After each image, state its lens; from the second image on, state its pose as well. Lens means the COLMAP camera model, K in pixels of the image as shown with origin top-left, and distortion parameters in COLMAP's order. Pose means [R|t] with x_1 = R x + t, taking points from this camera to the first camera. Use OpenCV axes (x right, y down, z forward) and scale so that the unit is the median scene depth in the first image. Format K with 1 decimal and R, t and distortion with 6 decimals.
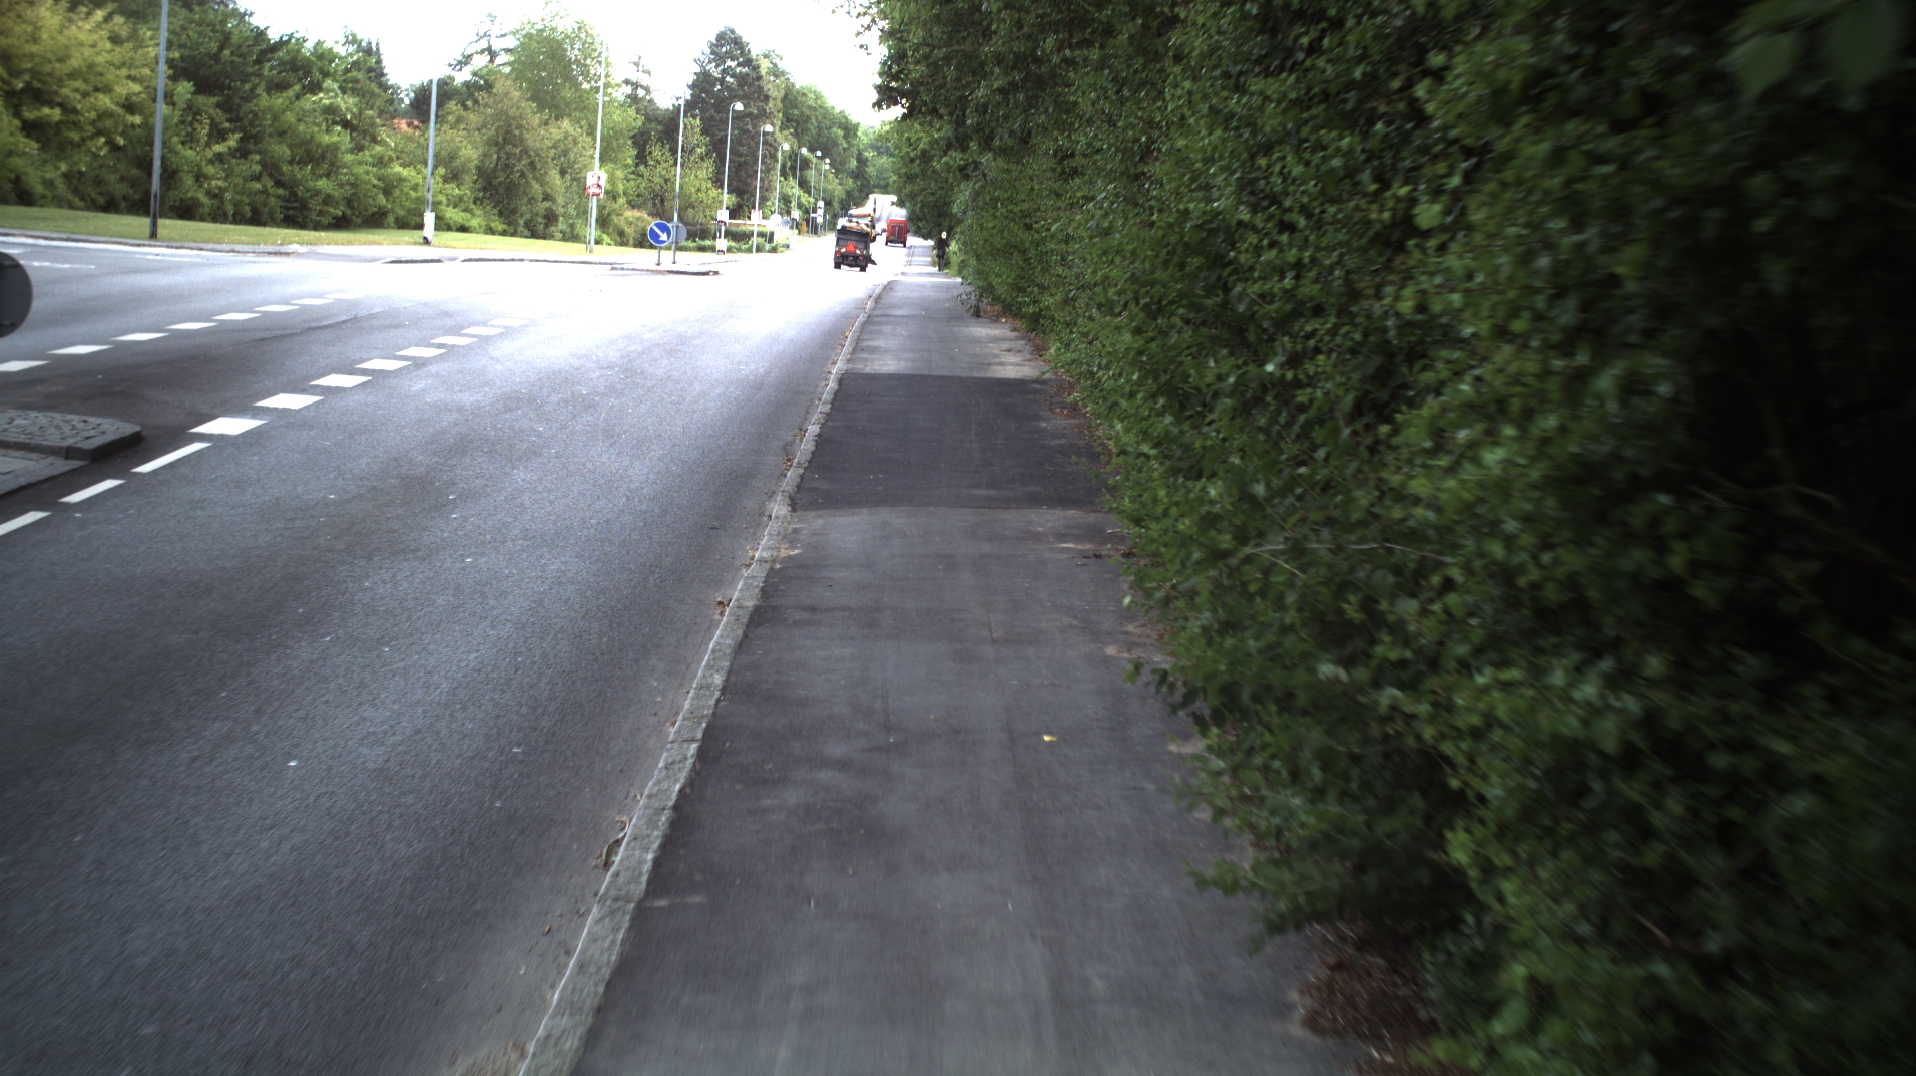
lens RADIAL K [[3412.8, 0, 958.0], [0, 3412.8, 538.0], [0, 0, 1]] dist [-0.304169, 0.550342]
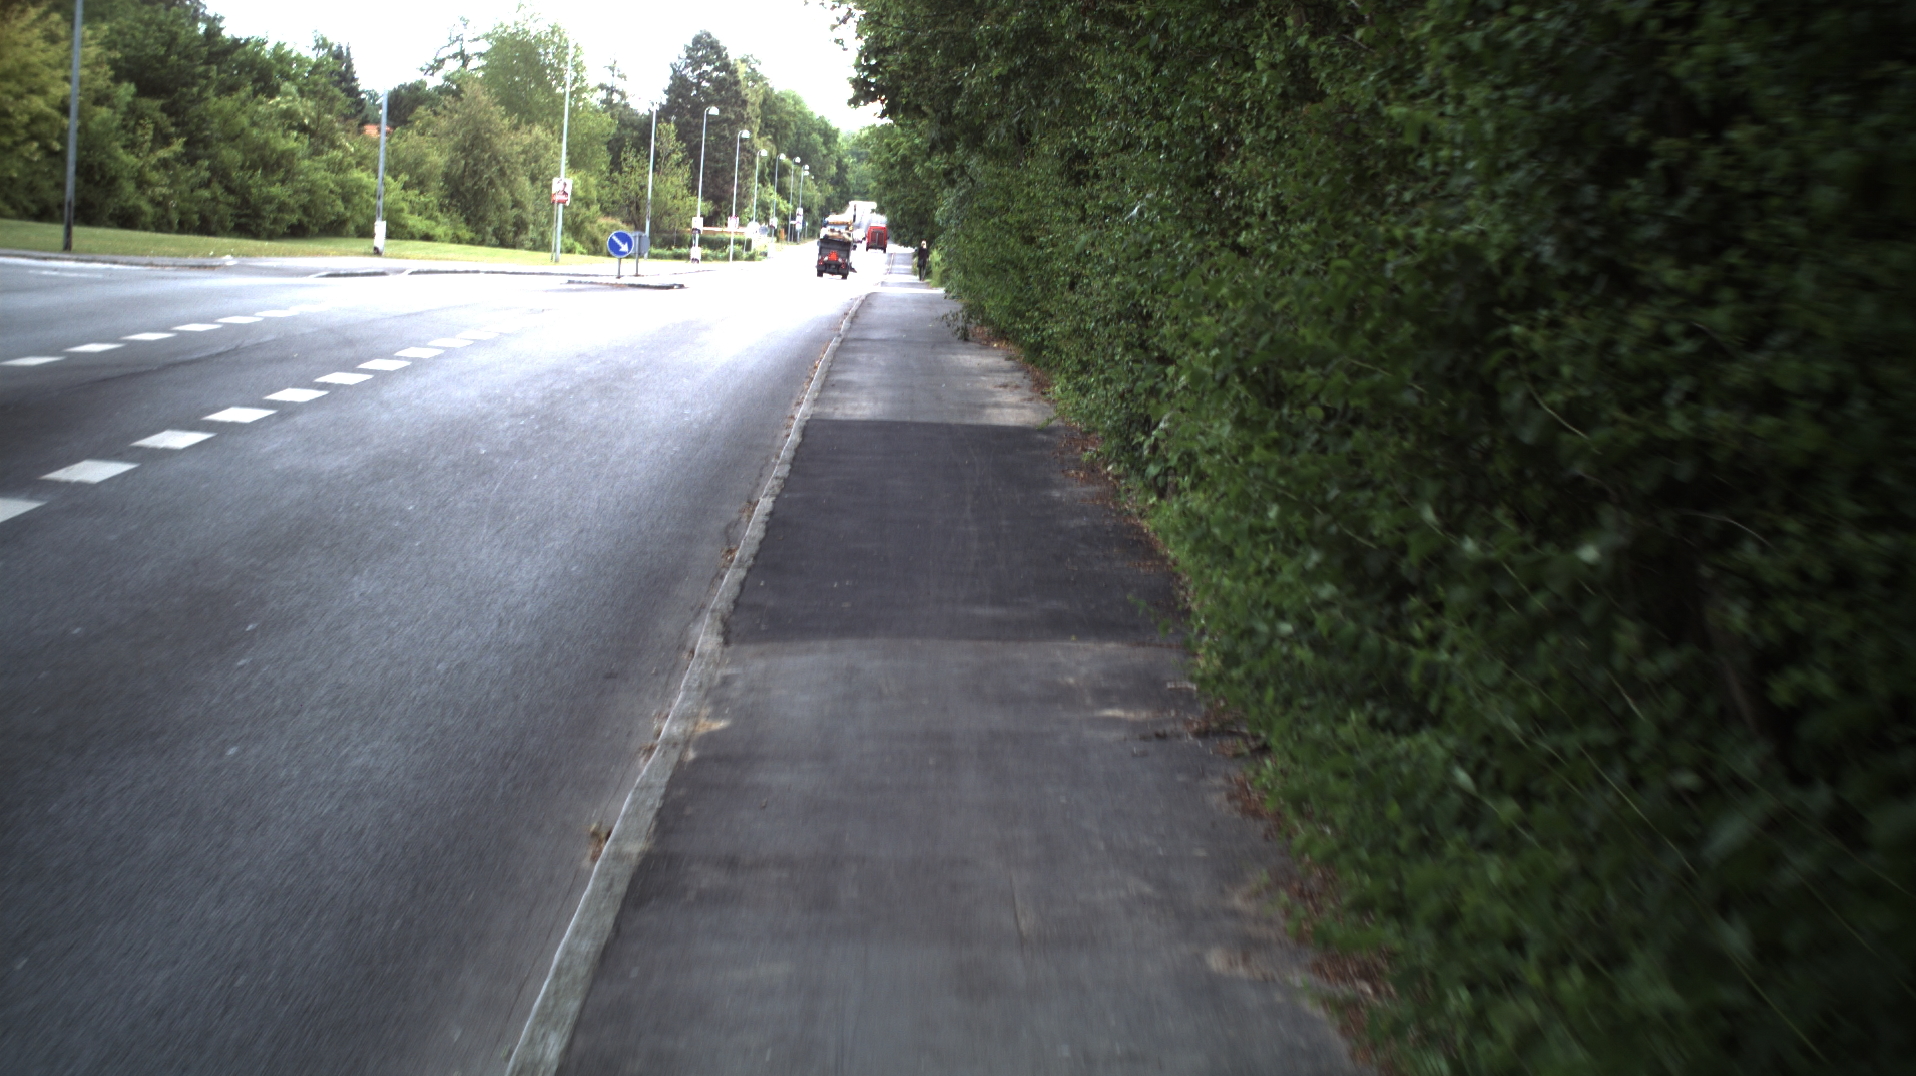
lens RADIAL K [[3412.8, 0, 958.0], [0, 3412.8, 538.0], [0, 0, 1]] dist [-0.304169, 0.550342]
pose [[0.999983, -0.000831, 0.005698, -0.000424], [0.000842, 0.999998, -0.001913, -0.003904], [-0.005697, 0.001918, 0.999982, 0.037499]]
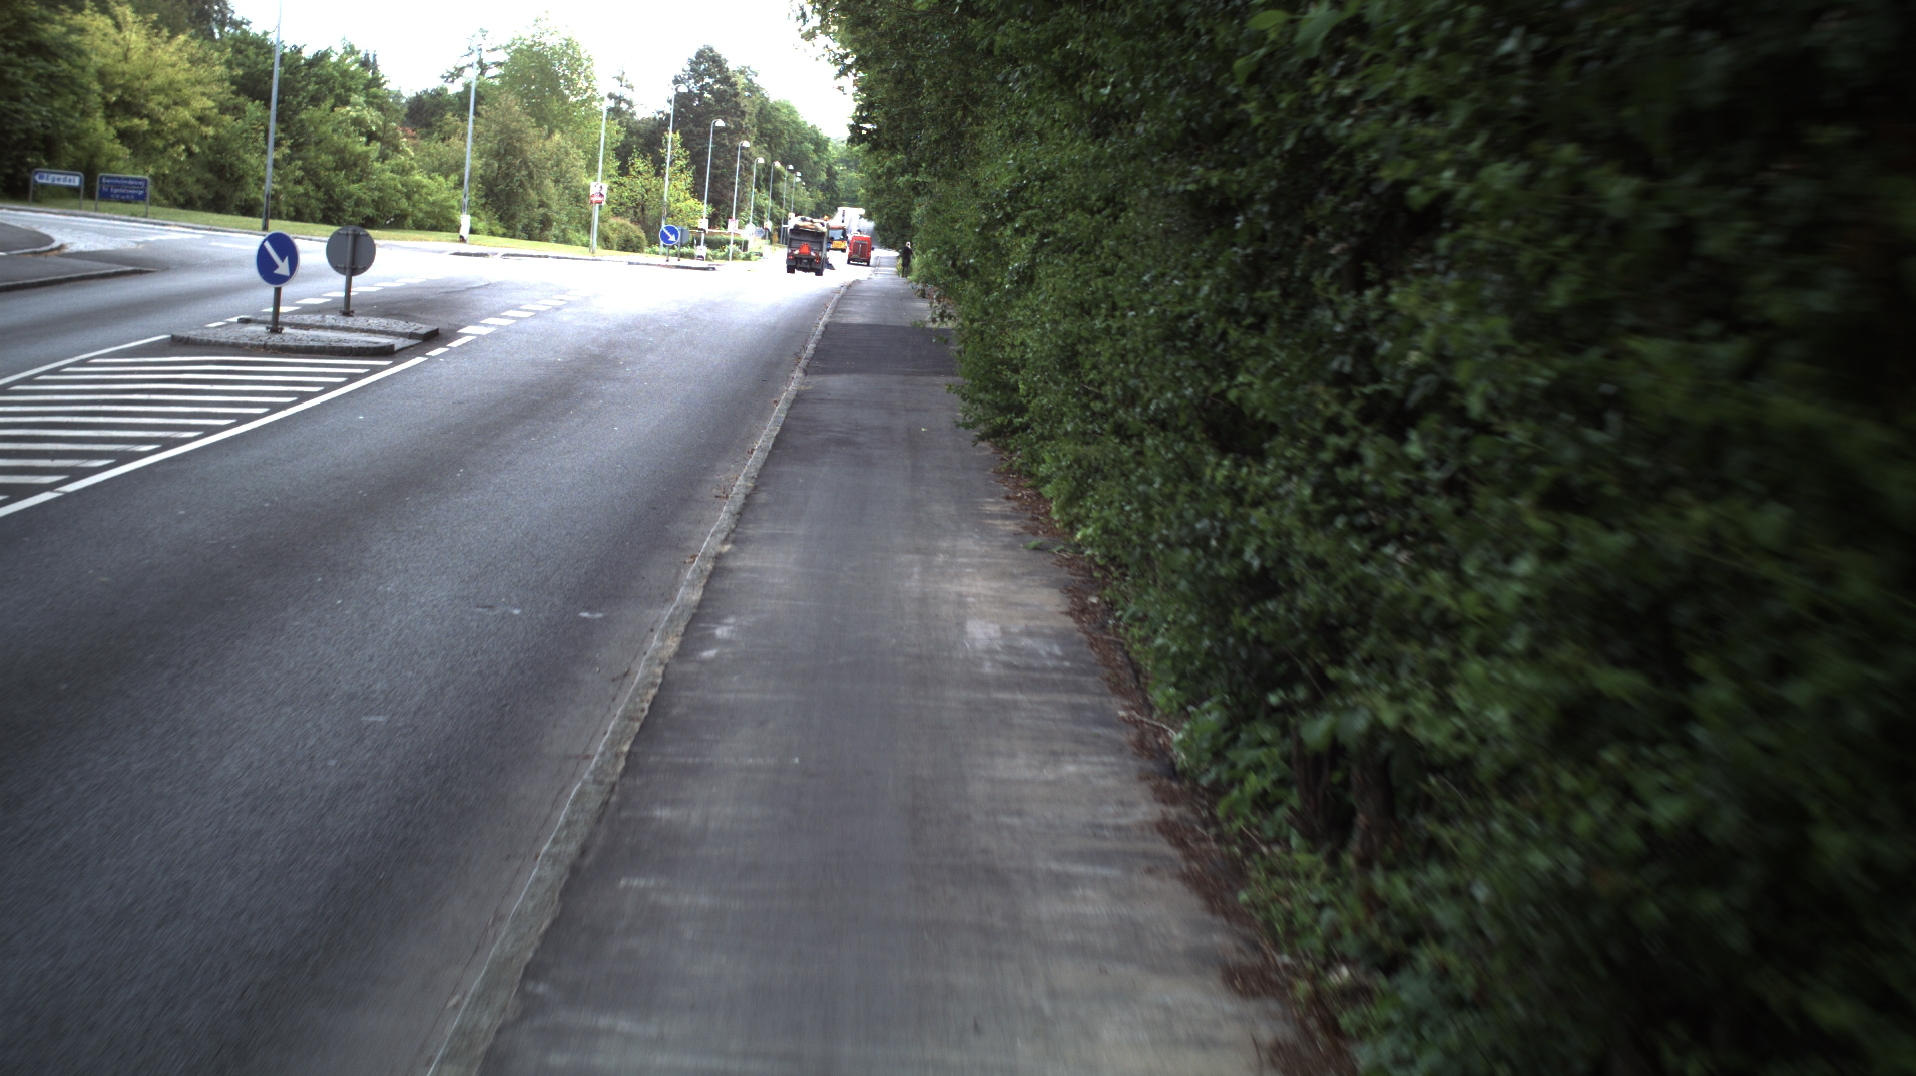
lens RADIAL K [[3412.8, 0, 958.0], [0, 3412.8, 538.0], [0, 0, 1]] dist [-0.304169, 0.550342]
pose [[0.999795, 0.017006, 0.011006, 0.002039], [-0.016959, 0.999847, -0.004392, 0.011656], [-0.011079, 0.004204, 0.999930, -0.113004]]
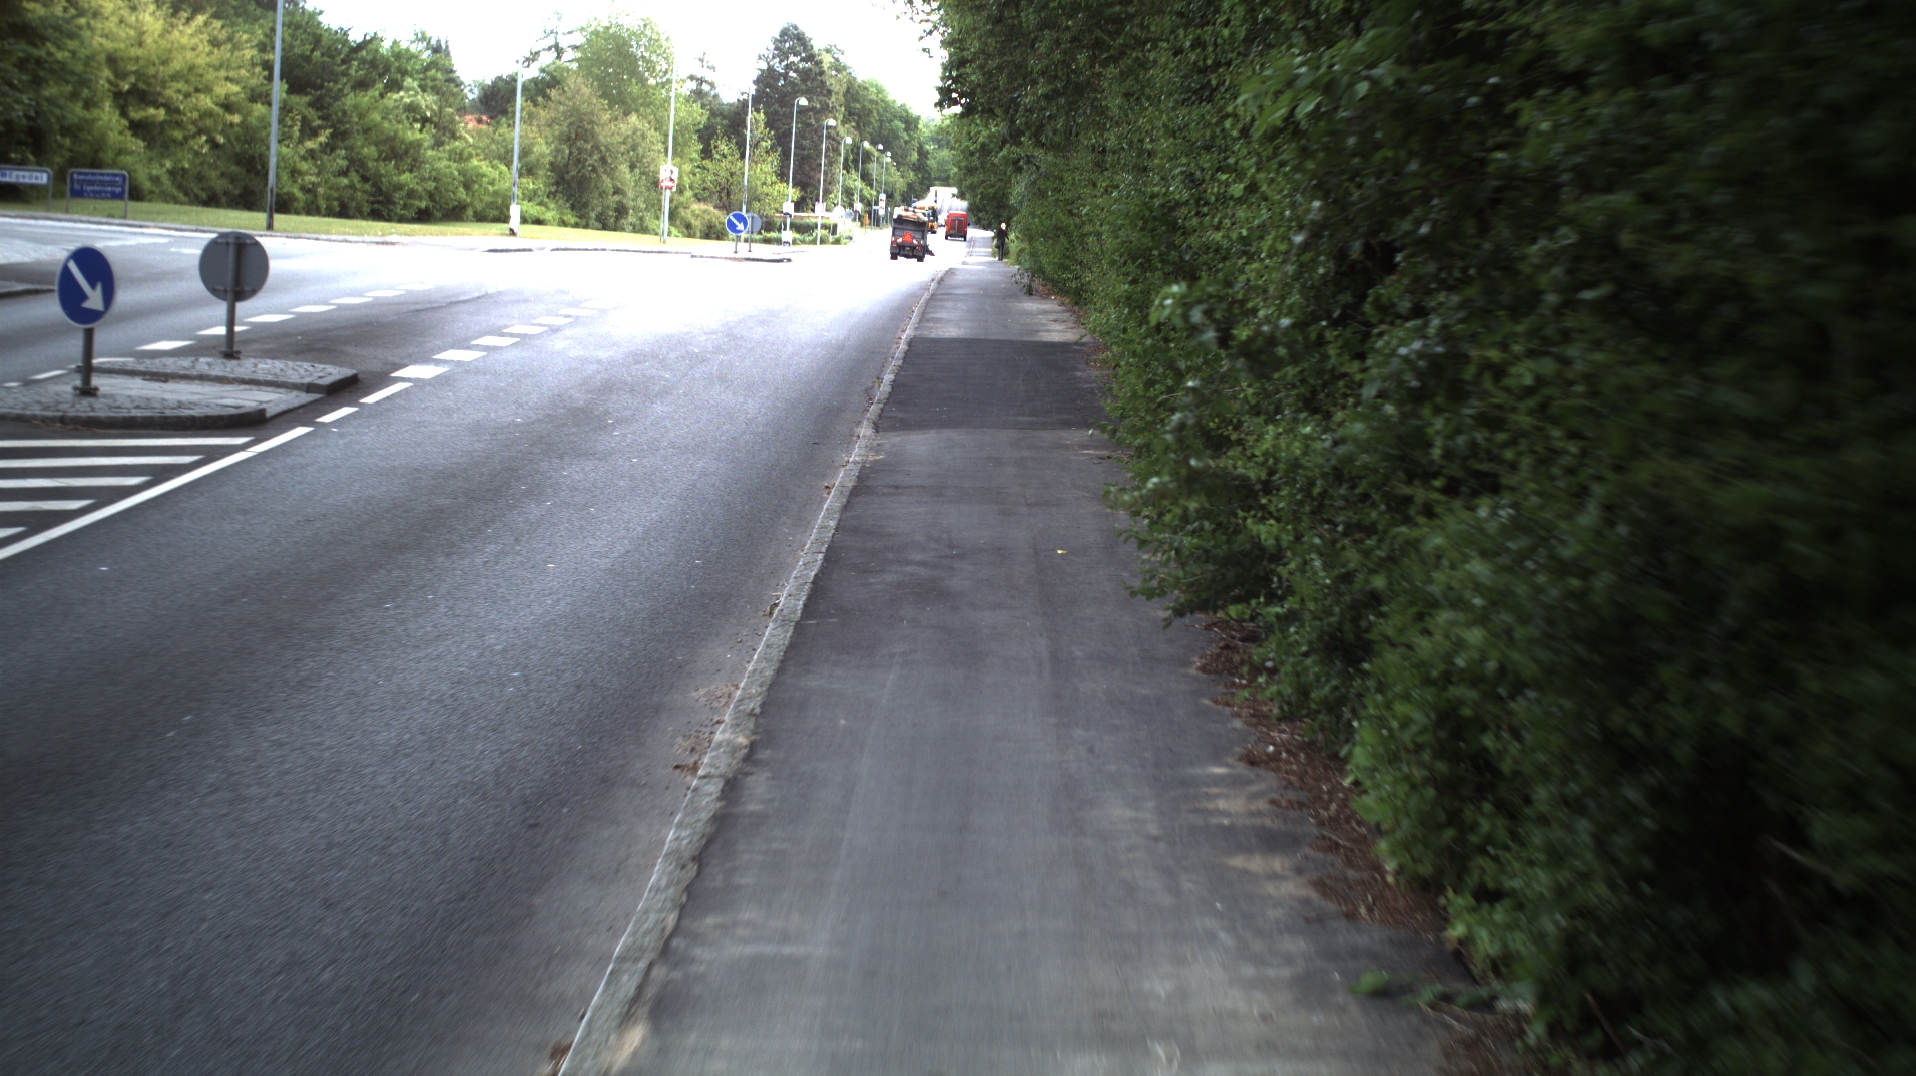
lens RADIAL K [[3412.8, 0, 958.0], [0, 3412.8, 538.0], [0, 0, 1]] dist [-0.304169, 0.550342]
pose [[0.999826, -0.003839, -0.018279, 0.000723], [0.003880, 0.999990, 0.002198, 0.003912], [0.018270, -0.002269, 0.999831, -0.037269]]
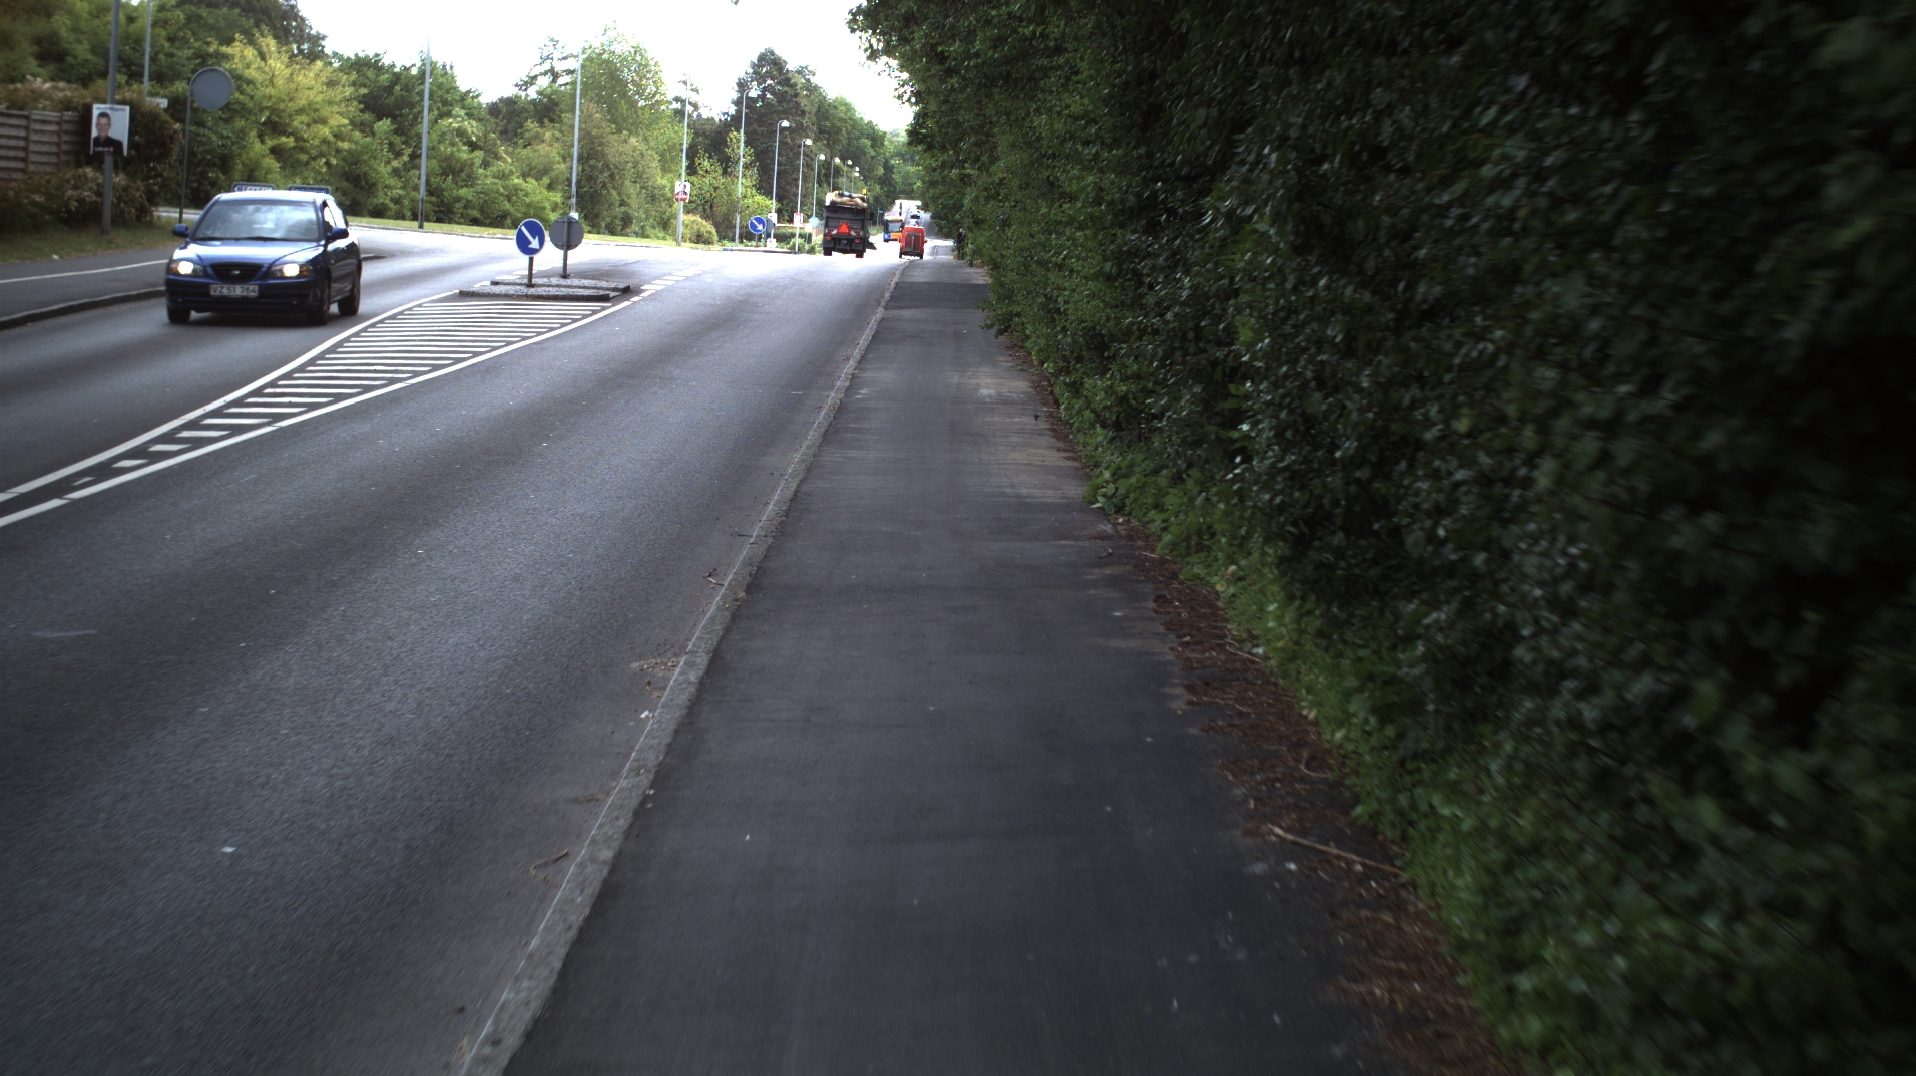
lens RADIAL K [[3412.8, 0, 958.0], [0, 3412.8, 538.0], [0, 0, 1]] dist [-0.304169, 0.550342]
pose [[0.999936, -0.007947, -0.008047, 0.003835], [0.007934, 0.999967, -0.001648, 0.023760], [0.008060, 0.001584, 0.999966, -0.226452]]
